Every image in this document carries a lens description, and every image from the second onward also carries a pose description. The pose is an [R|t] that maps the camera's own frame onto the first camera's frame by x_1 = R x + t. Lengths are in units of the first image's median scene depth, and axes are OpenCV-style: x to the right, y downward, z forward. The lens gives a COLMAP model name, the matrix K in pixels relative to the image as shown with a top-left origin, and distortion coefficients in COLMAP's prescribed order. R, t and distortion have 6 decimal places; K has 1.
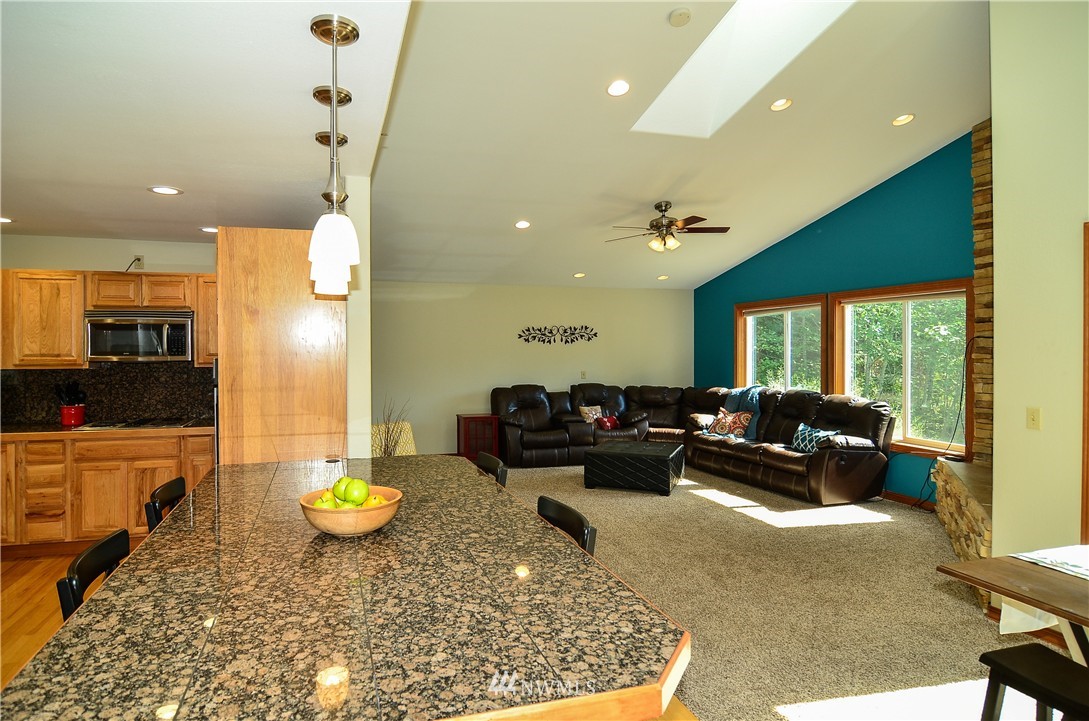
lens RADIAL K [[613.5, 0, 499.2], [0, 613.5, 348.3], [0, 0, 1]] dist [-0.013418, -0.004759]
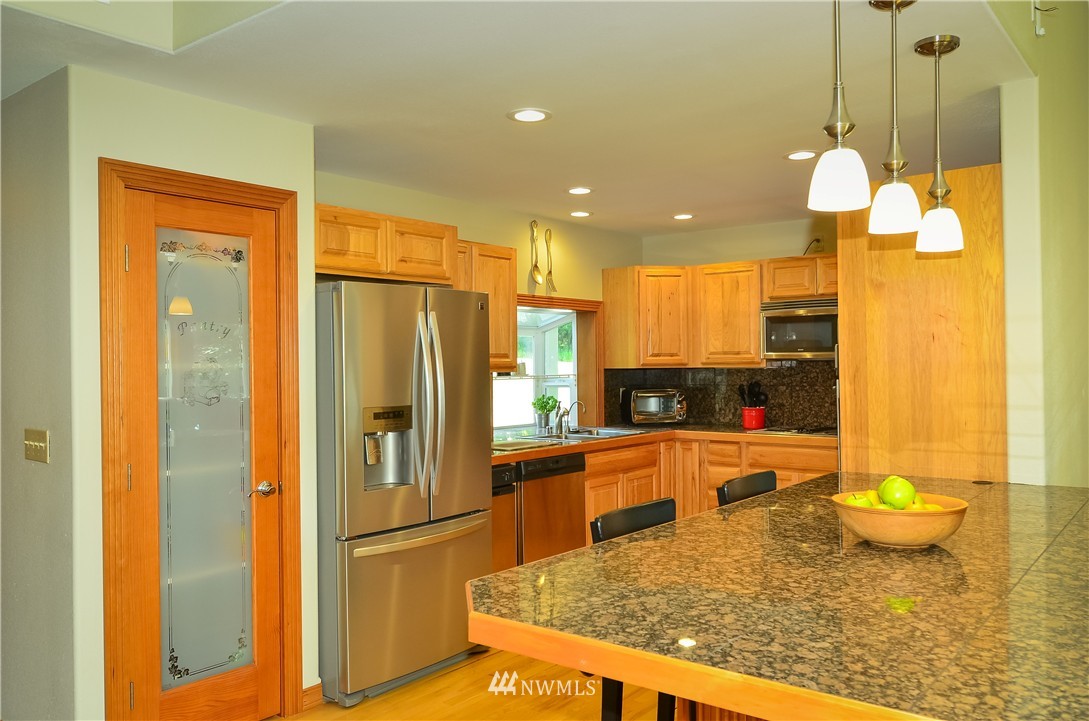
lens RADIAL K [[851.9, 0, 553.2], [0, 851.9, 368.1], [0, 0, 1]] dist [-0.002418, -0.003096]
pose [[0.588994, -0.002615, -0.808133, 0.174275], [0.009871, 0.999943, 0.003958, 0.028410], [0.808077, -0.010308, 0.588987, -0.002167]]
